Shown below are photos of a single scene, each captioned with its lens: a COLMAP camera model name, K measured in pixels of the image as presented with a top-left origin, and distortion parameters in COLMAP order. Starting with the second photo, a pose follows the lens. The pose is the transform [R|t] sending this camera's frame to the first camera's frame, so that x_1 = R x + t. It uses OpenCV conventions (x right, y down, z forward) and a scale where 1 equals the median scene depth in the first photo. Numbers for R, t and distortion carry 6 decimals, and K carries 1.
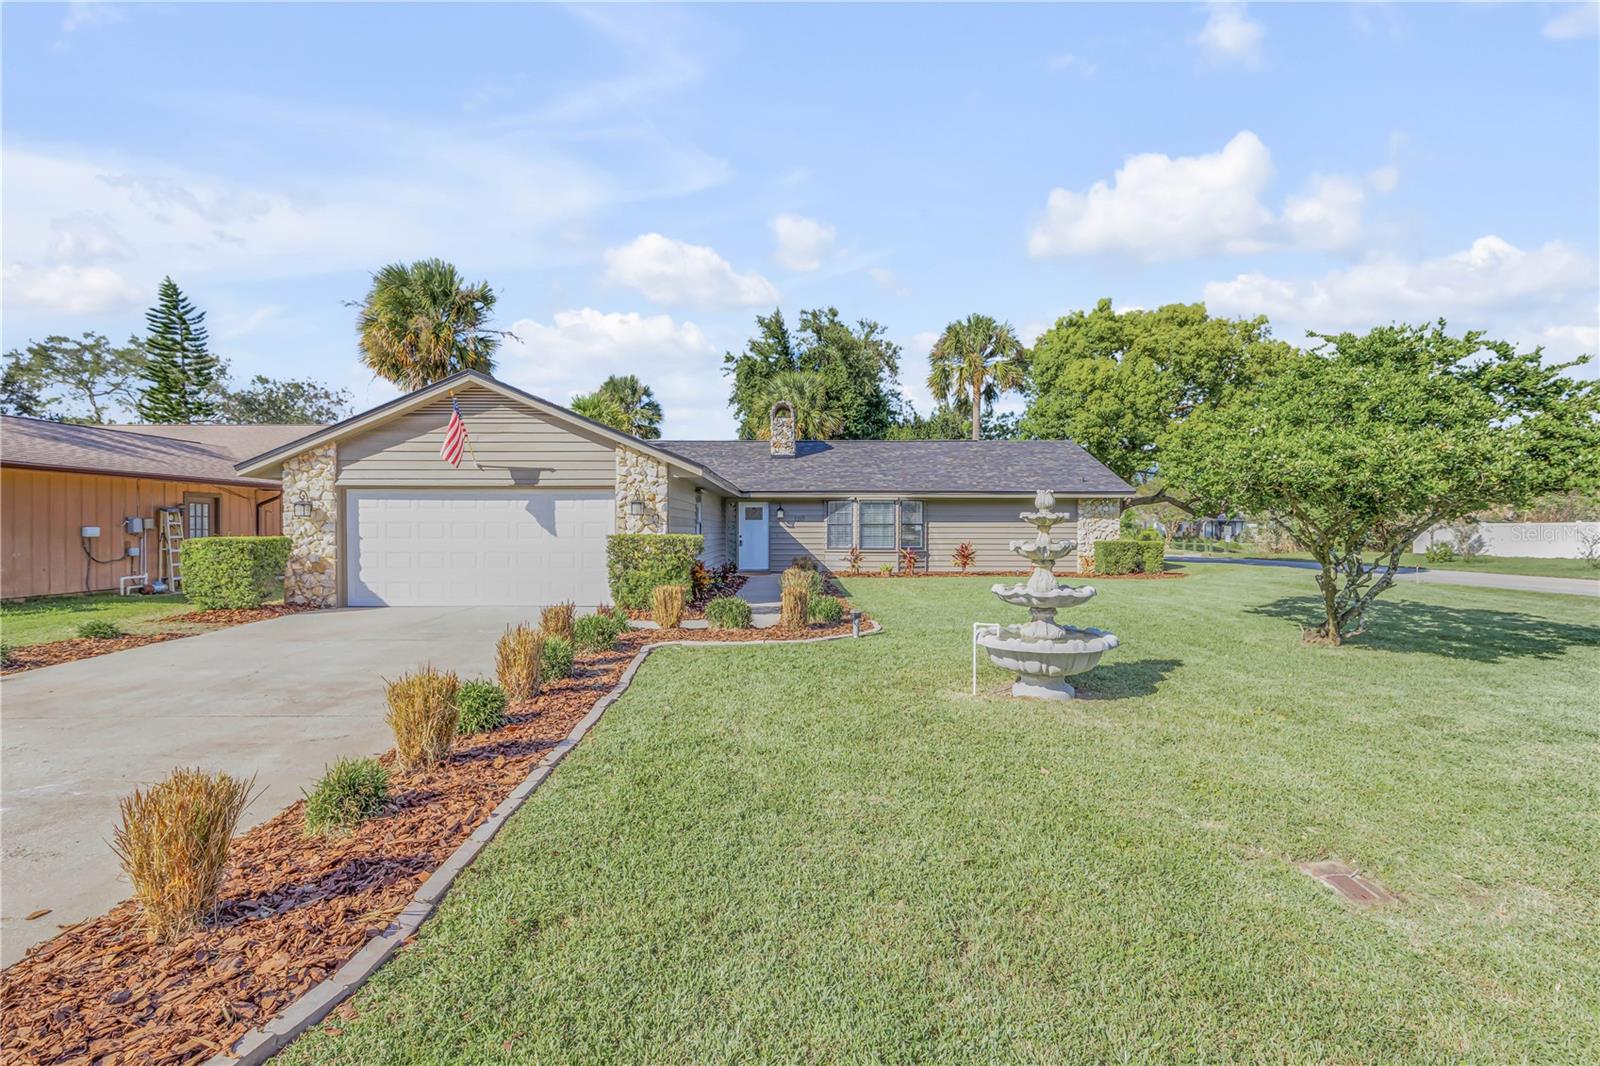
lens RADIAL K [[737.2, 0, 796.2], [0, 737.2, 535.9], [0, 0, 1]] dist [0.010042, -0.001016]
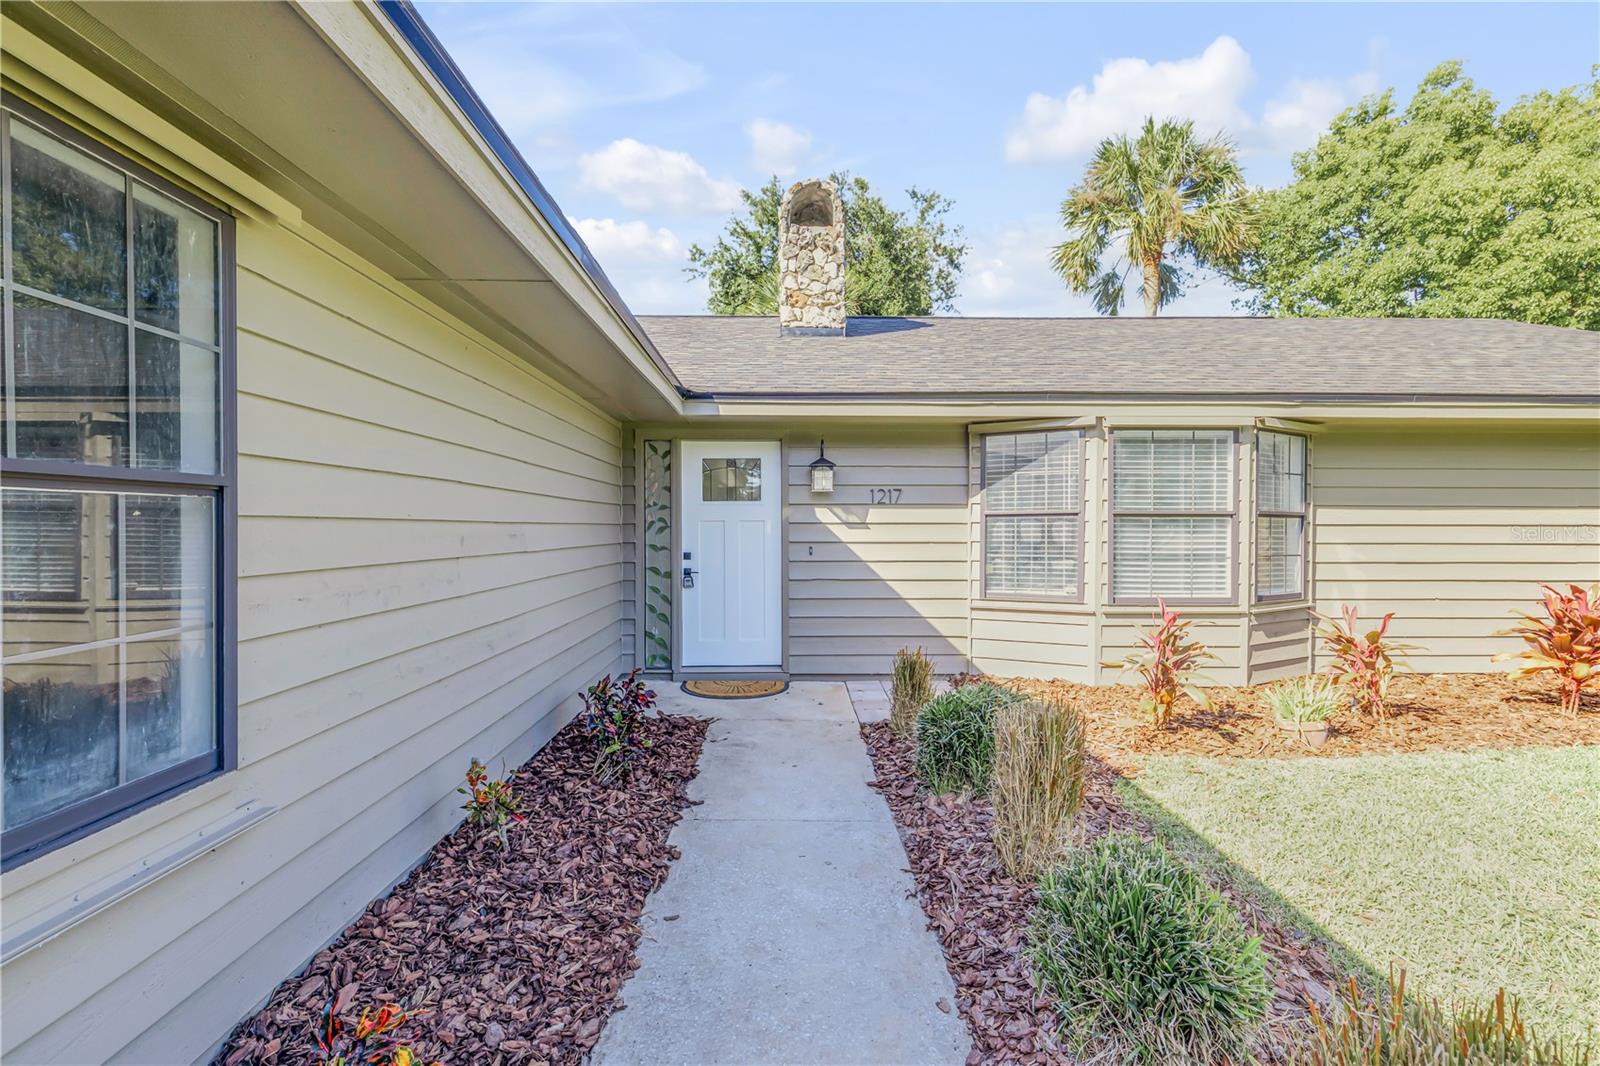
lens RADIAL K [[737.2, 0, 793.3], [0, 737.2, 533.3], [0, 0, 1]] dist [0.010042, -0.001016]
pose [[0.999849, 0.000131, 0.017356, -0.037465], [-0.000043, 0.999987, -0.005037, -0.006845], [-0.017357, 0.005035, 0.999837, 0.701386]]
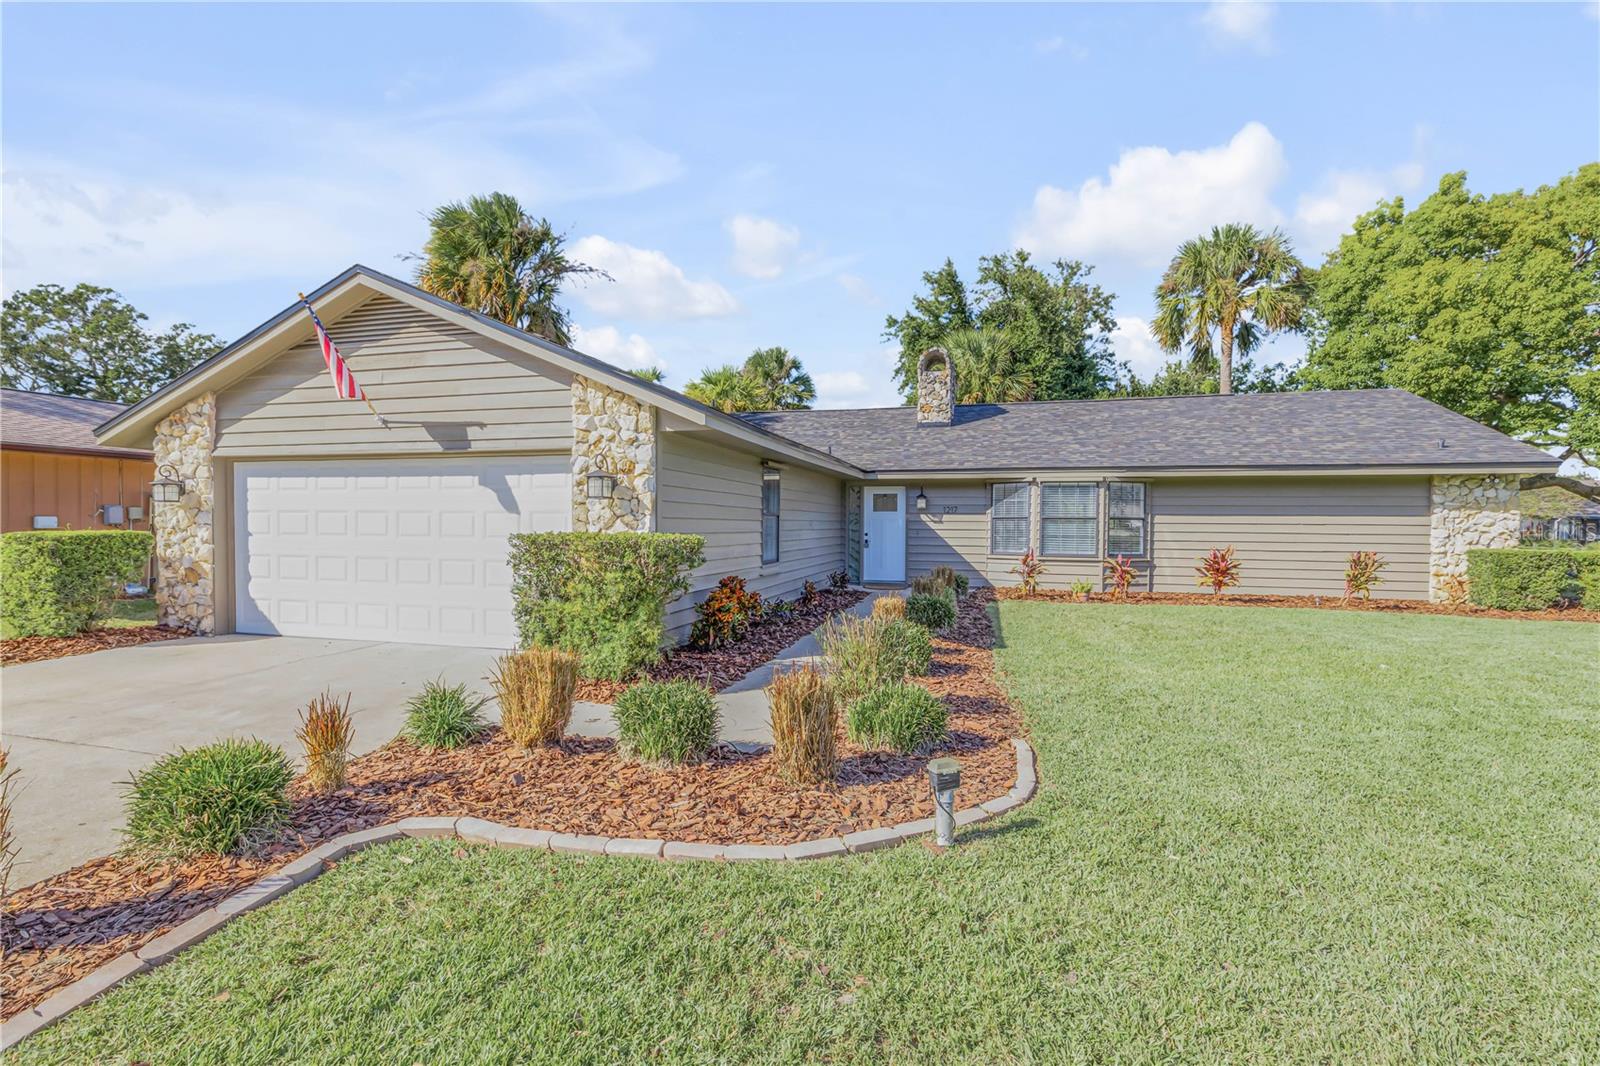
lens RADIAL K [[737.2, 0, 789.3], [0, 737.2, 529.0], [0, 0, 1]] dist [0.010042, -0.001016]
pose [[0.963195, 0.008439, -0.268671, 0.045253], [-0.009052, 0.999958, -0.001041, -0.003202], [0.268651, 0.003434, 0.963231, 0.288732]]
